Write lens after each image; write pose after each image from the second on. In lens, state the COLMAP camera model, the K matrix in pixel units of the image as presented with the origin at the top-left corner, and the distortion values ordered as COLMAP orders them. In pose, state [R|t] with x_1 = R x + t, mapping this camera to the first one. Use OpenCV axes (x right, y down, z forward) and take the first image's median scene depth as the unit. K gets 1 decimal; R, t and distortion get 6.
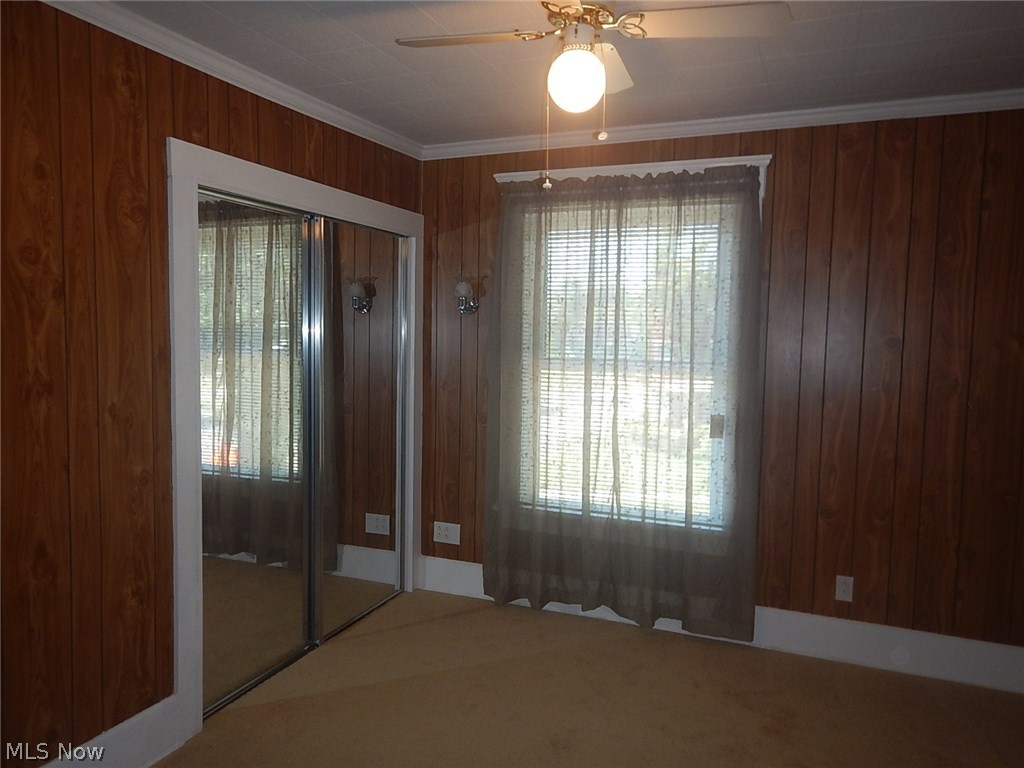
lens RADIAL K [[783.9, 0, 512.3], [0, 783.9, 384.6], [0, 0, 1]] dist [-0.000256, -0.012837]
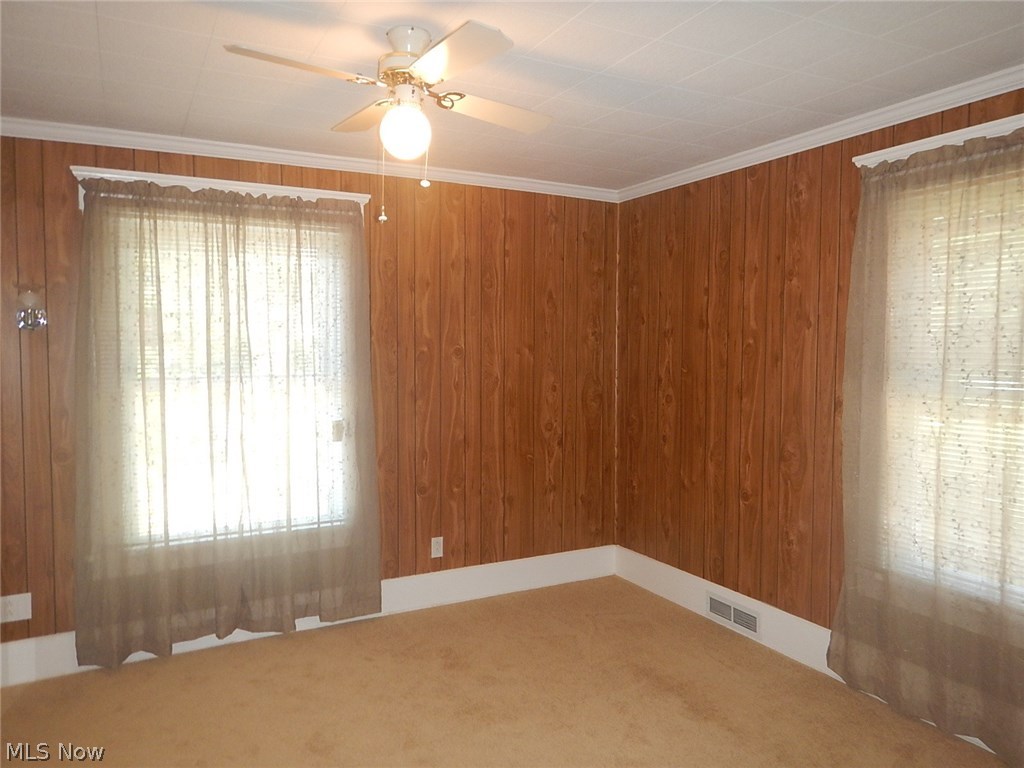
lens RADIAL K [[727.5, 0, 510.4], [0, 727.5, 382.9], [0, 0, 1]] dist [0.005289, 0.004636]
pose [[0.615489, -0.059740, 0.785878, -0.396085], [0.071517, 0.997243, 0.019796, -0.017837], [-0.784894, 0.044019, 0.618065, 0.166369]]
